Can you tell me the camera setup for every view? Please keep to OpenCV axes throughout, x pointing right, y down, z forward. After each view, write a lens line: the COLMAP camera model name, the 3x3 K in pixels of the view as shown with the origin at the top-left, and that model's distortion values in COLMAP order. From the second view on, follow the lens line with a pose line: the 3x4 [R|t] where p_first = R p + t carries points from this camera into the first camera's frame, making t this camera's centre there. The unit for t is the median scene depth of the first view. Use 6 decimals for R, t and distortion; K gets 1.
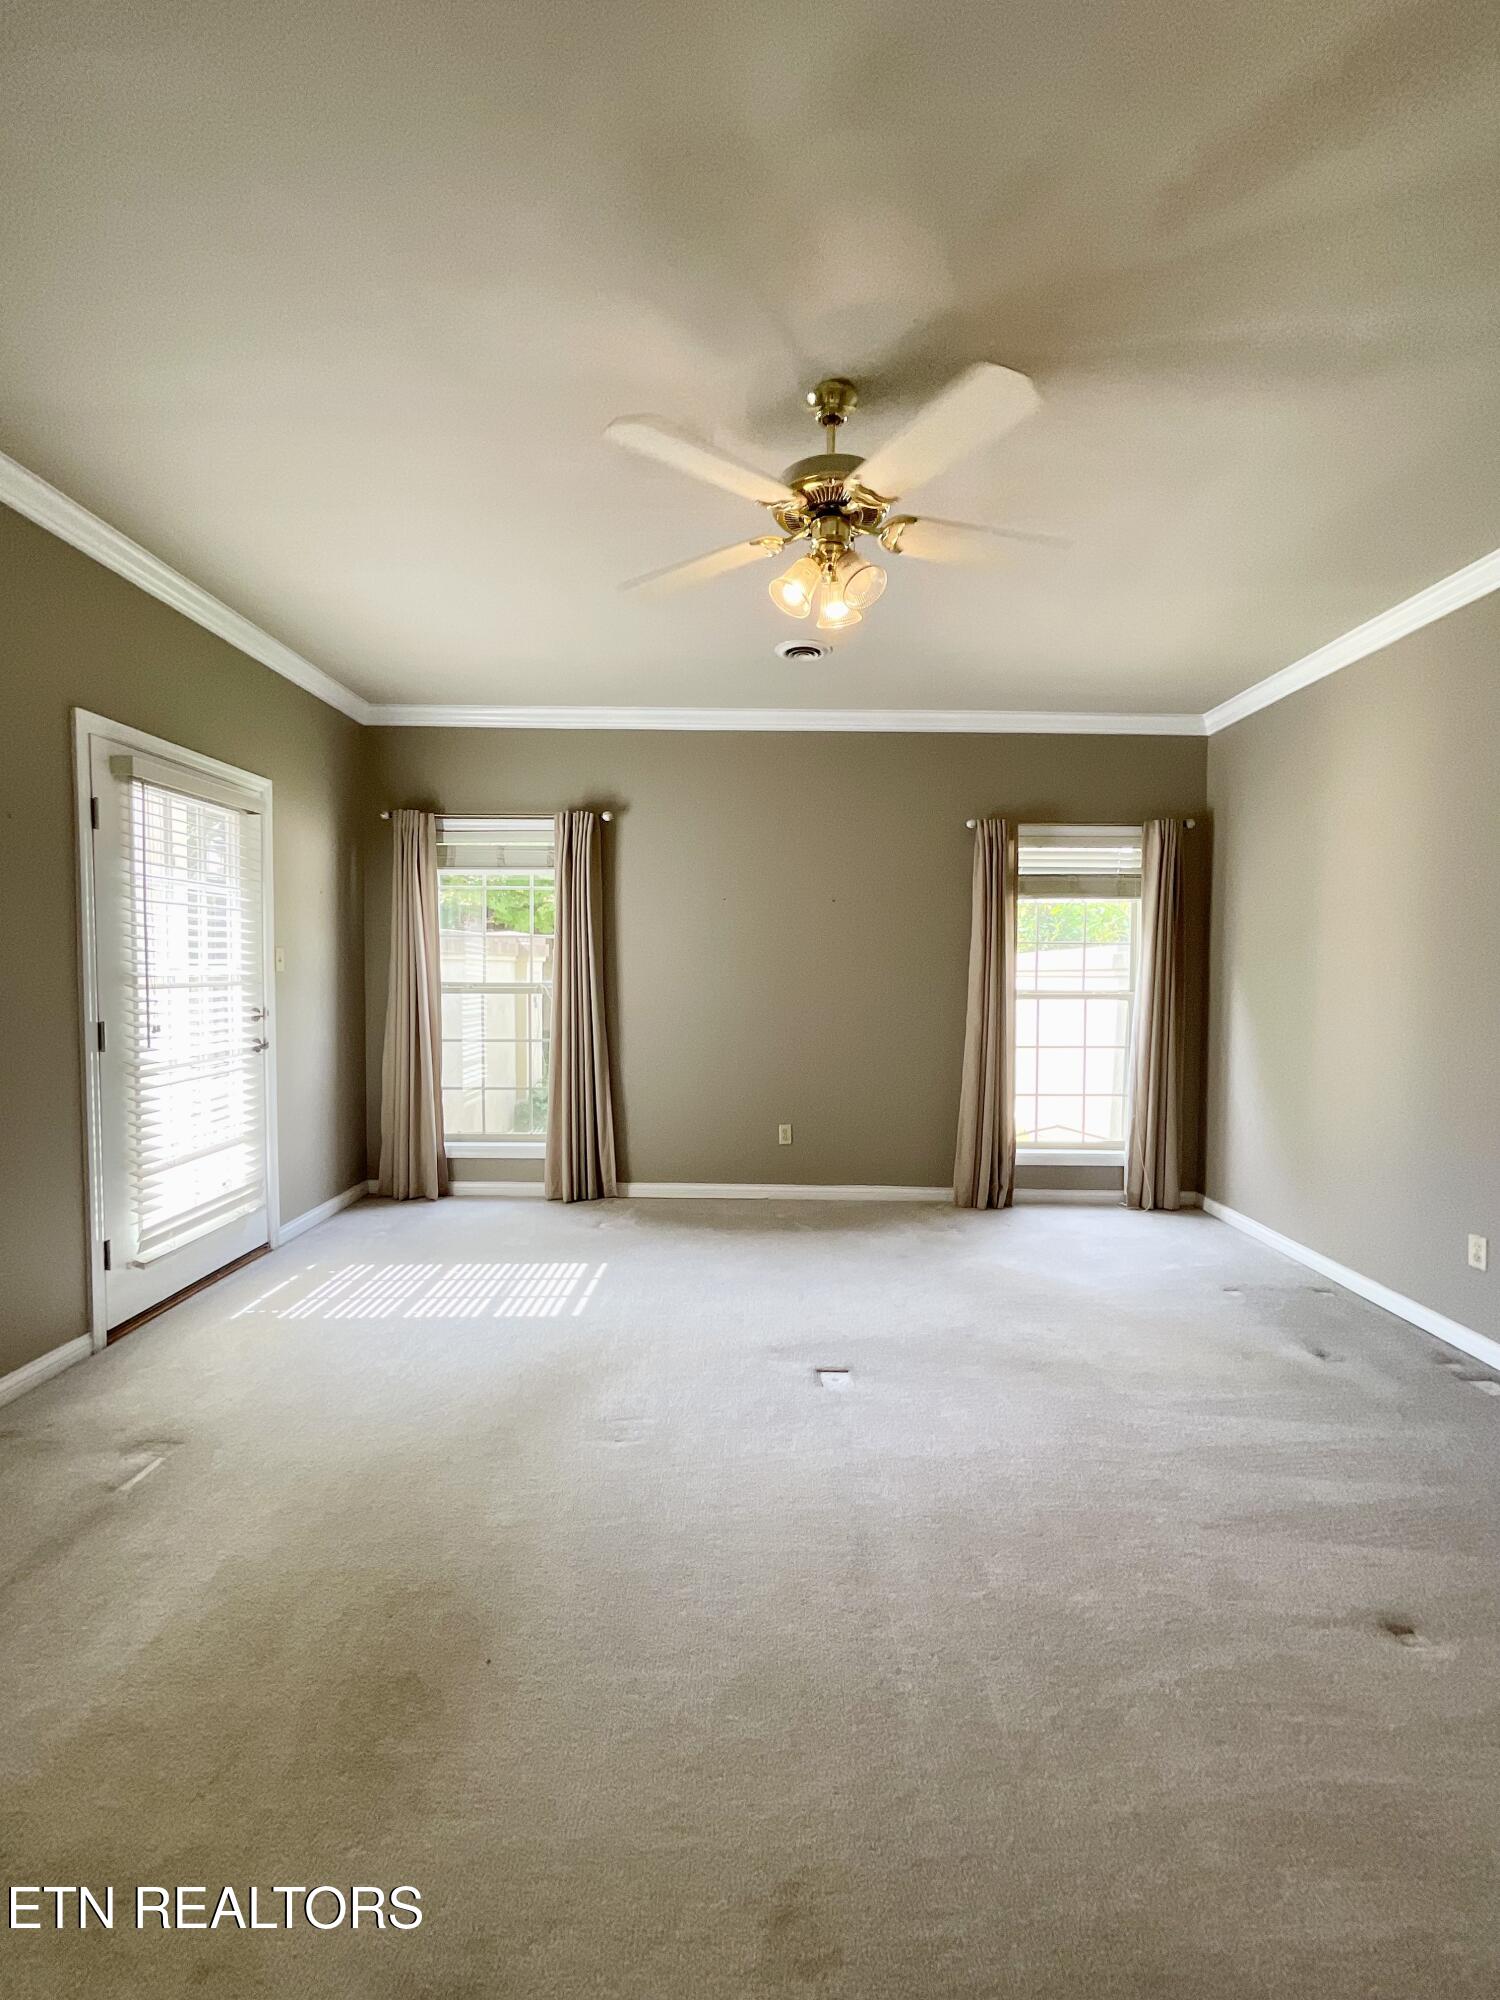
lens RADIAL K [[809.1, 0, 752.7], [0, 809.1, 1001.1], [0, 0, 1]] dist [-0.000821, -0.000580]
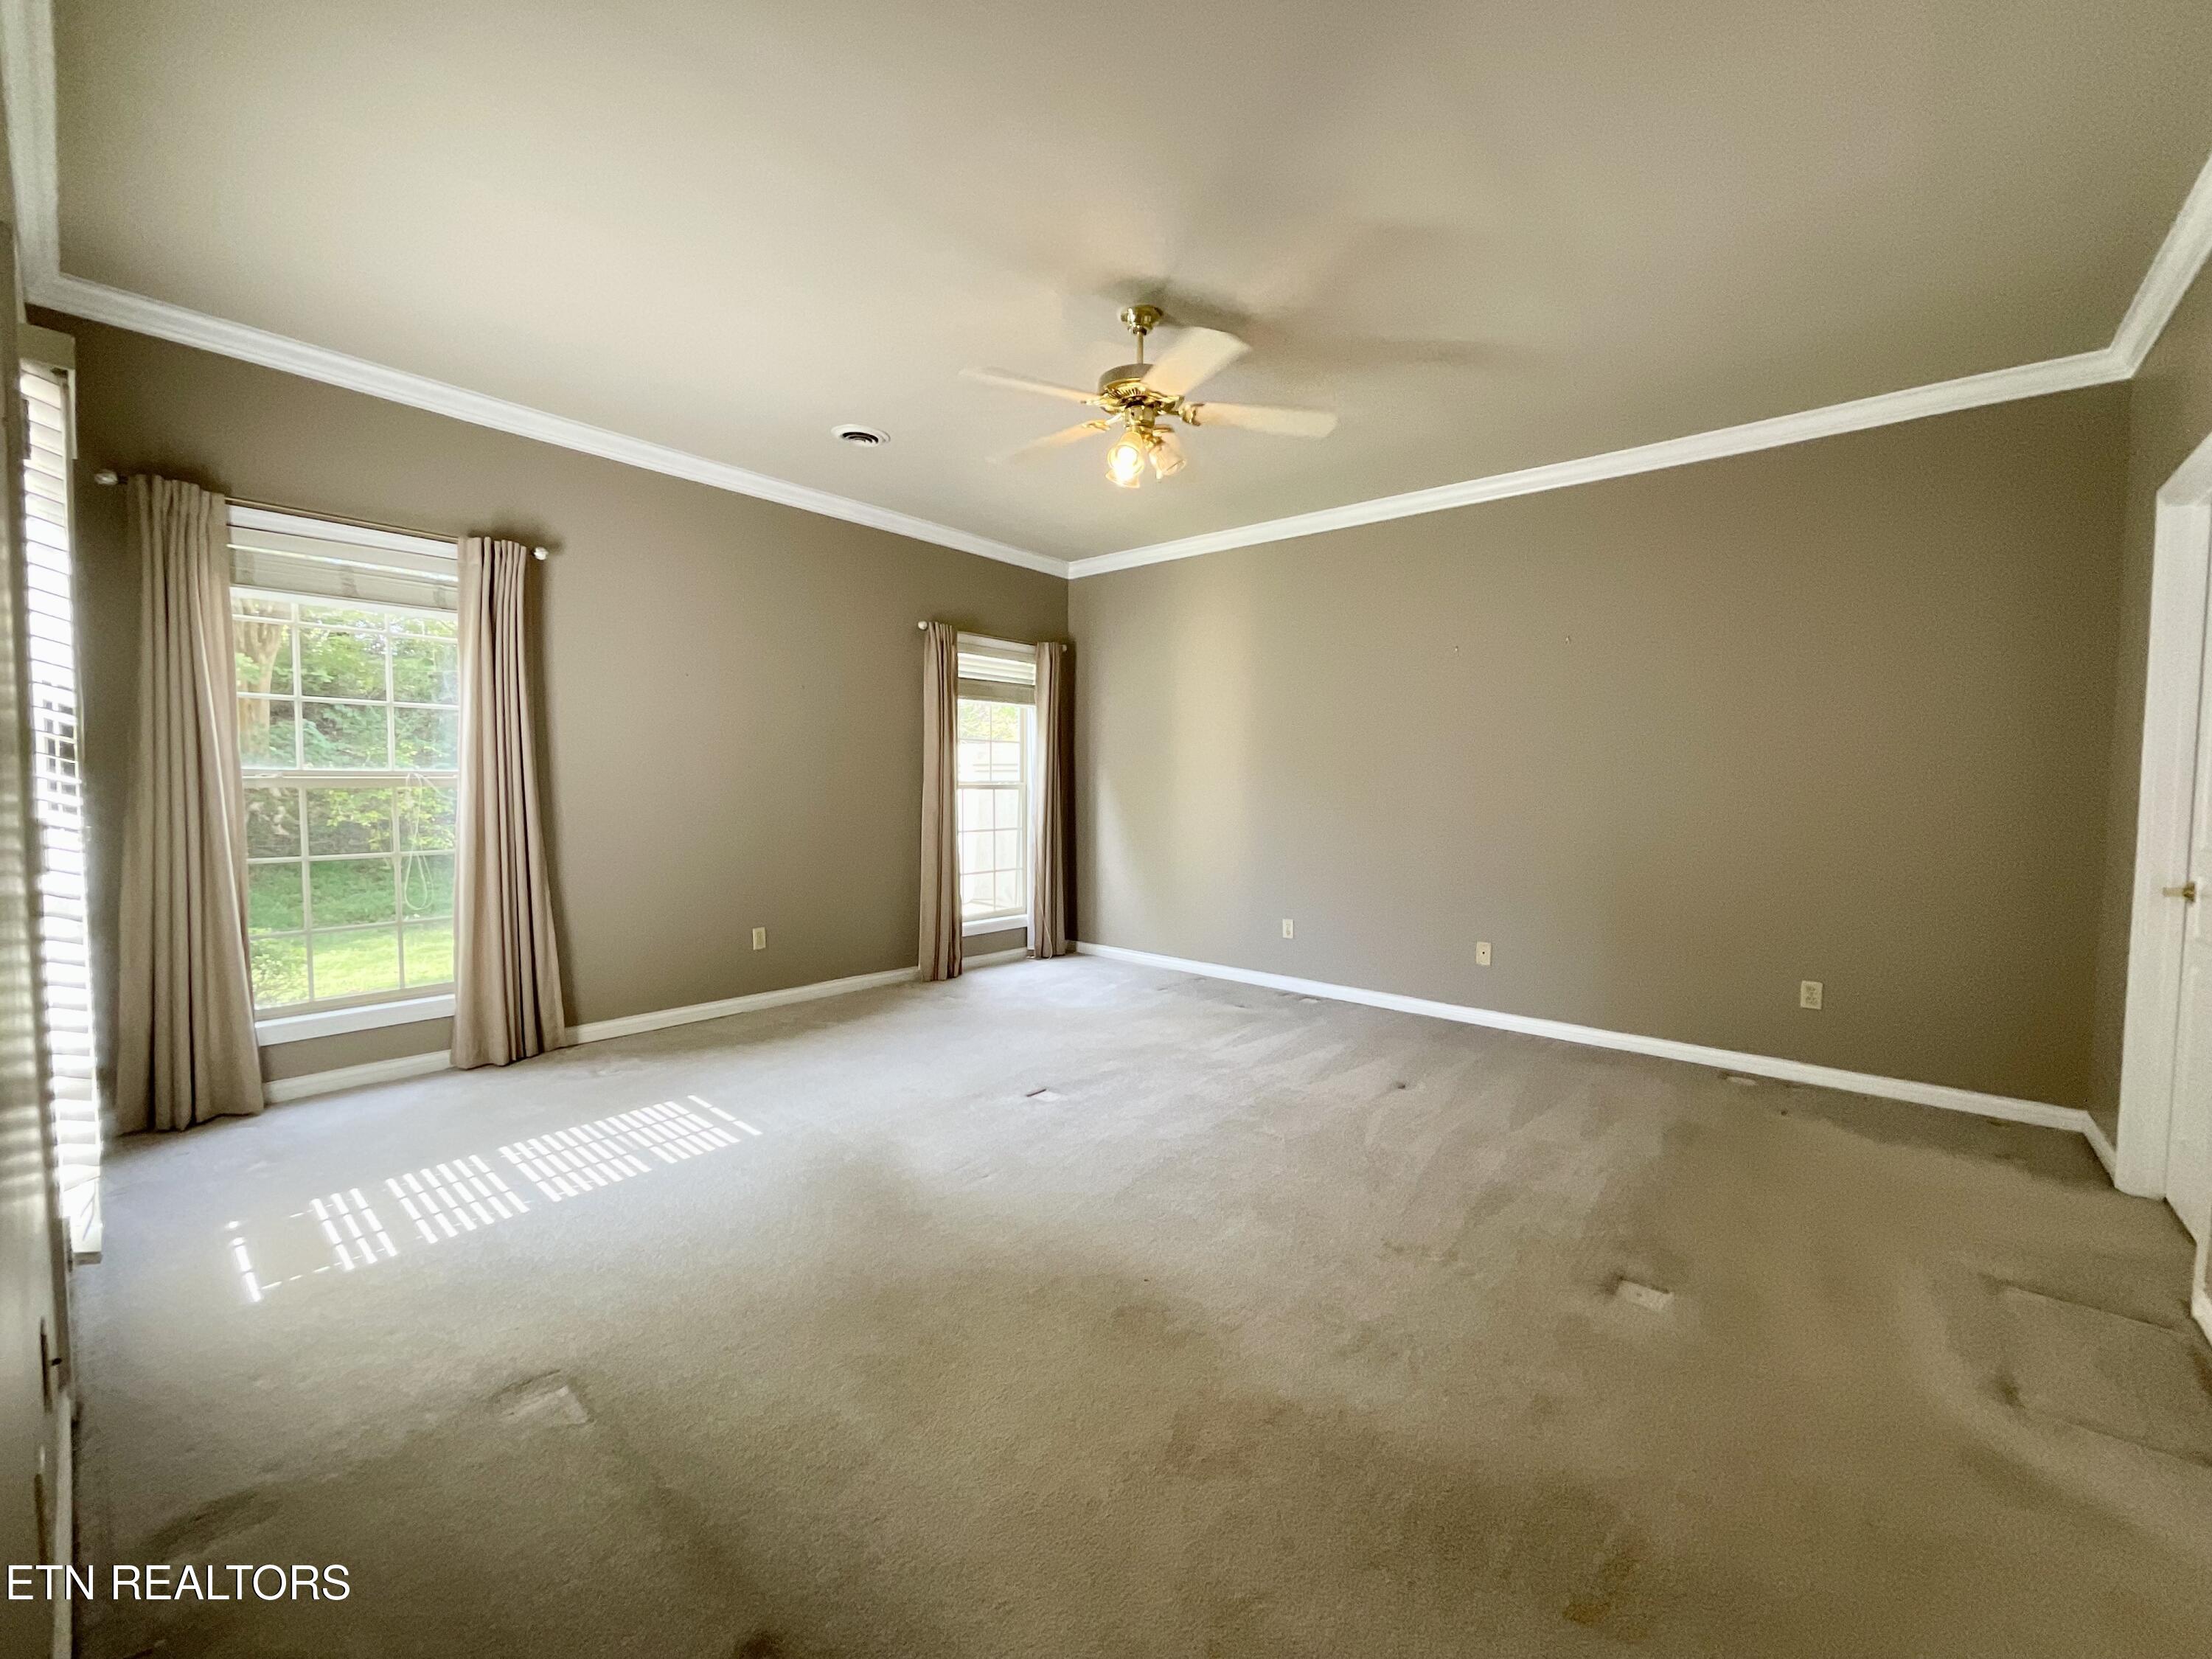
lens RADIAL K [[894.9, 0, 1109.1], [0, 894.9, 825.4], [0, 0, 1]] dist [-0.000821, -0.000580]
pose [[0.650159, -0.038444, 0.758825, -0.482647], [0.026098, 0.999260, 0.028264, 0.018813], [-0.759350, 0.001428, 0.650681, 0.040181]]
